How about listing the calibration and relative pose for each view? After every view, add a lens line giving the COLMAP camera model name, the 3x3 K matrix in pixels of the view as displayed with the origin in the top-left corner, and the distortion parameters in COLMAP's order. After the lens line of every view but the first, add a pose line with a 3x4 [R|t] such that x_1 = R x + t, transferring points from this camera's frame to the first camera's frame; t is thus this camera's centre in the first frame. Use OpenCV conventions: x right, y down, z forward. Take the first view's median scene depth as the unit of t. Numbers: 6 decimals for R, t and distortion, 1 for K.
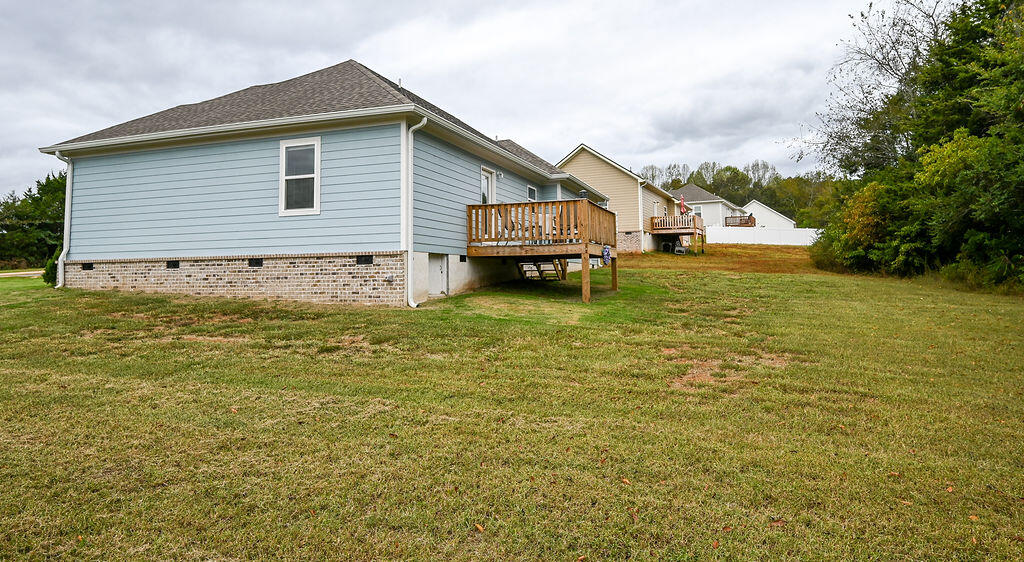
lens RADIAL K [[630.1, 0, 509.3], [0, 630.1, 277.3], [0, 0, 1]] dist [-0.002383, -0.000307]
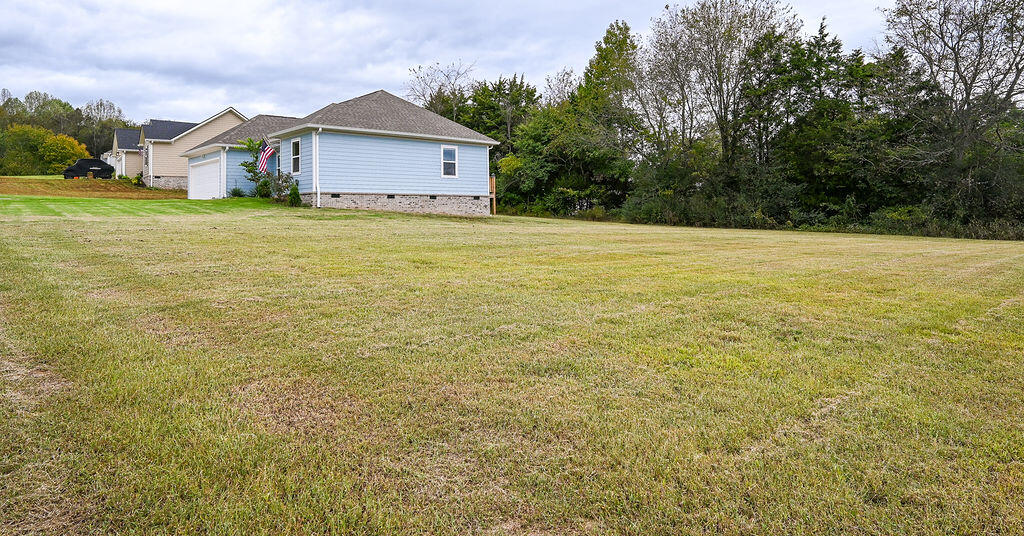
lens RADIAL K [[606.9, 0, 520.8], [0, 606.9, 272.8], [0, 0, 1]] dist [-0.003794, -0.002825]
pose [[0.478487, -0.074087, 0.874963, -2.058596], [0.002395, 0.996541, 0.083072, 0.063007], [-0.878091, -0.037653, 0.477009, -0.313549]]
